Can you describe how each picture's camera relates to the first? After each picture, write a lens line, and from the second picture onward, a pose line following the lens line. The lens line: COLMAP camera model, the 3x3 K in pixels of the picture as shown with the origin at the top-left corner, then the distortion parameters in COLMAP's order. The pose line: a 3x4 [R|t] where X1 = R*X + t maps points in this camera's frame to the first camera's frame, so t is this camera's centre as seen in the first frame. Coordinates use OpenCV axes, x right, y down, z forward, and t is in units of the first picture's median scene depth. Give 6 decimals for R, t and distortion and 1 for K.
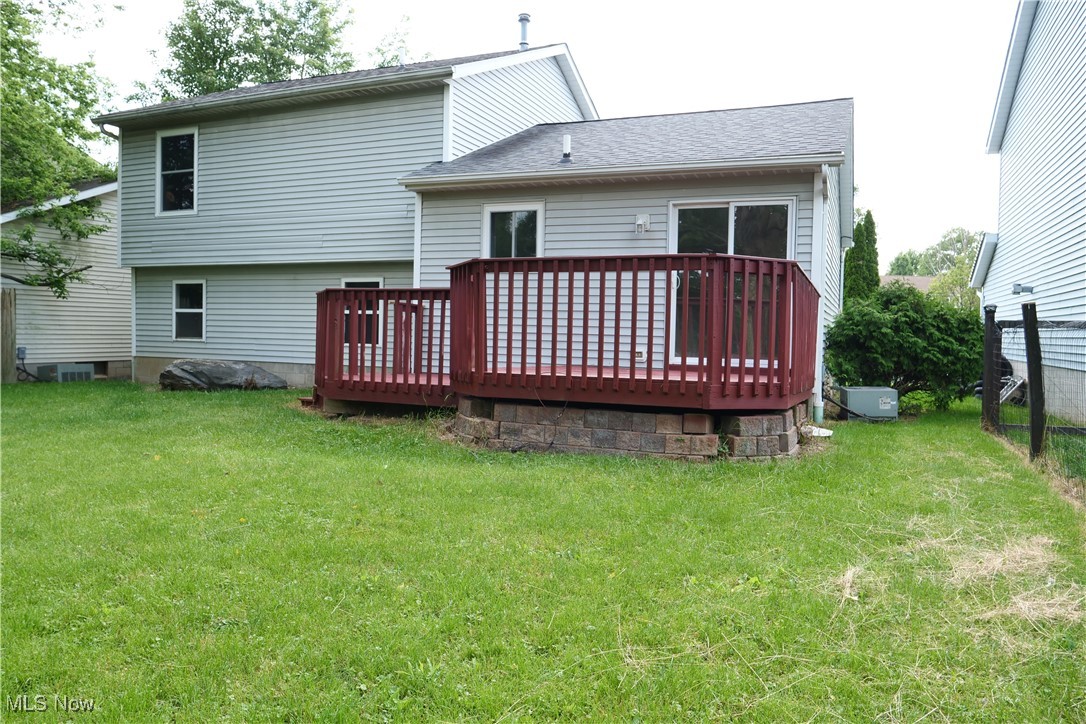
lens RADIAL K [[794.9, 0, 543.7], [0, 794.9, 360.5], [0, 0, 1]] dist [-0.037835, -0.003374]
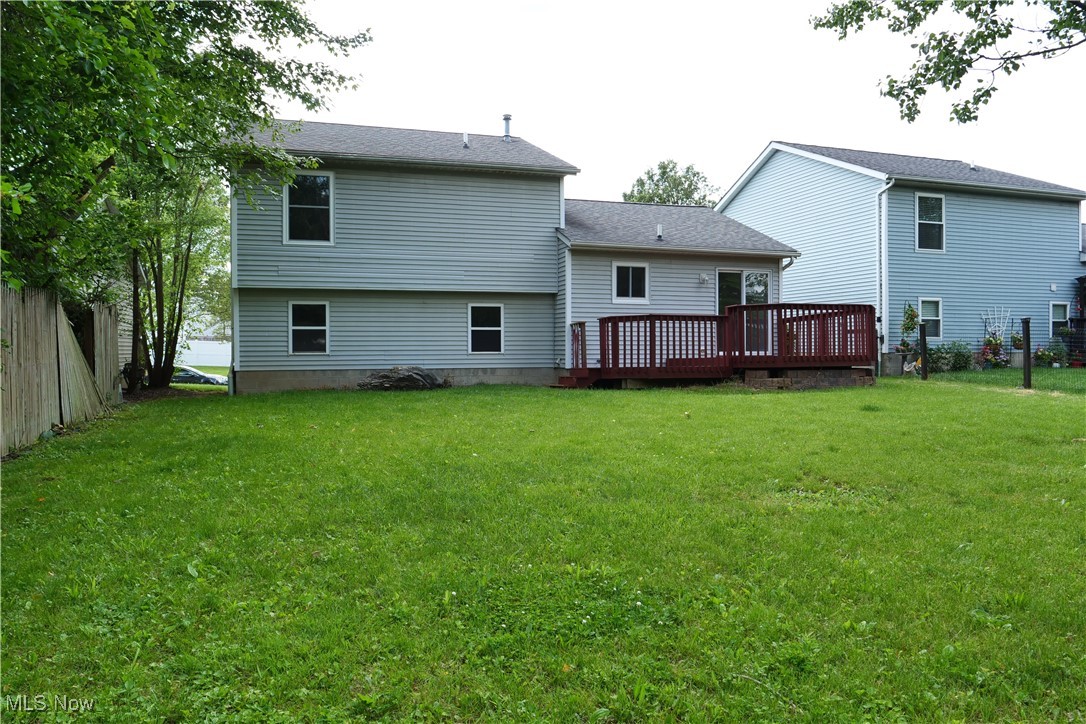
lens RADIAL K [[794.9, 0, 541.4], [0, 794.9, 358.2], [0, 0, 1]] dist [-0.037835, -0.003374]
pose [[0.736964, -0.035056, 0.675022, -1.077293], [0.045363, 0.998968, 0.002354, -0.007930], [-0.674408, 0.028886, 0.737794, -0.076044]]
